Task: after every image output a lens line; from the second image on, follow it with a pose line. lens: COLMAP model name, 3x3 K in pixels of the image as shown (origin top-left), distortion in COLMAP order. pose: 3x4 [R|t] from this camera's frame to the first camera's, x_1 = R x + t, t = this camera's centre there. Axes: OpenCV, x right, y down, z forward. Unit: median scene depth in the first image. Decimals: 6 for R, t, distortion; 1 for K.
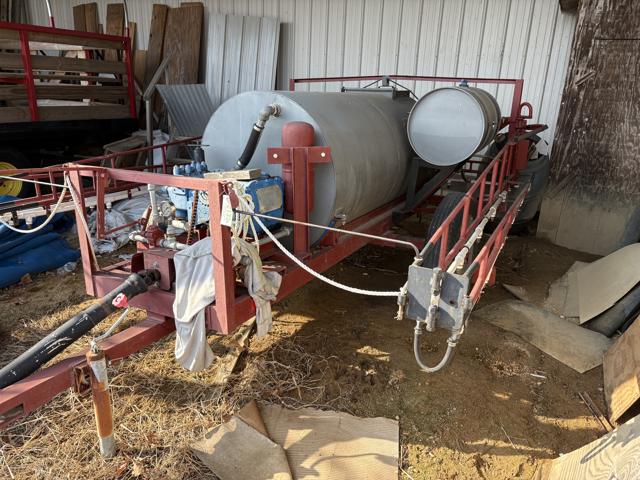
lens RADIAL K [[479.0, 0, 314.2], [0, 479.0, 242.2], [0, 0, 1]] dist [0.040388, -0.047998]
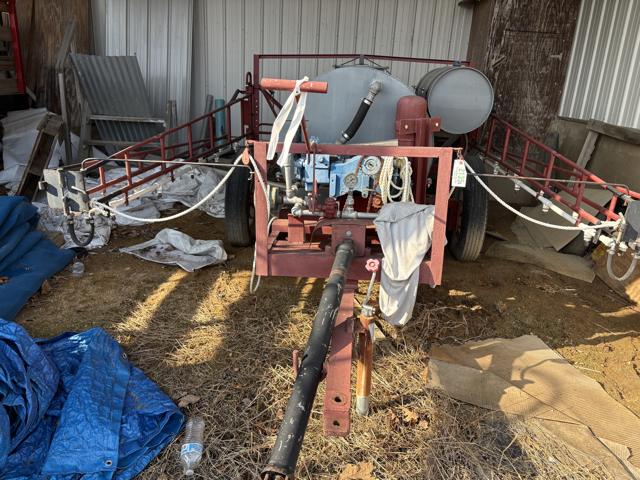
lens RADIAL K [[479.0, 0, 318.5], [0, 479.0, 238.6], [0, 0, 1]] dist [0.040388, -0.047998]
pose [[0.912981, -0.116190, 0.391109, -0.531088], [0.102298, 0.993162, 0.056249, -0.005920], [-0.394970, -0.011345, 0.918624, 0.045472]]
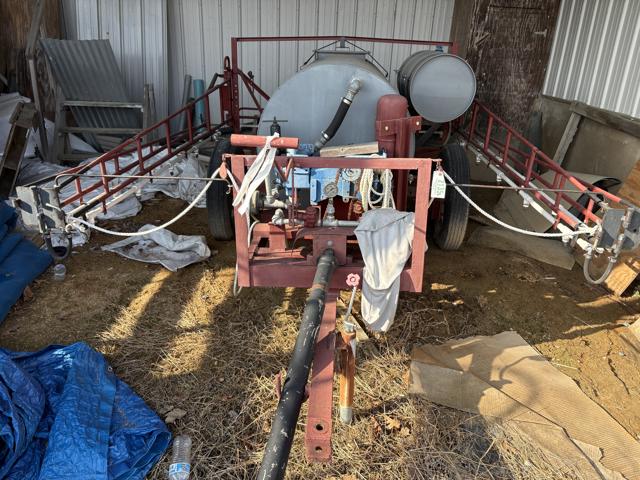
lens RADIAL K [[479.0, 0, 316.7], [0, 479.0, 239.6], [0, 0, 1]] dist [0.040388, -0.047998]
pose [[0.900846, -0.165775, 0.401241, -0.513476], [0.123251, 0.983854, 0.129768, -0.067386], [-0.416275, -0.067447, 0.906734, 0.044680]]
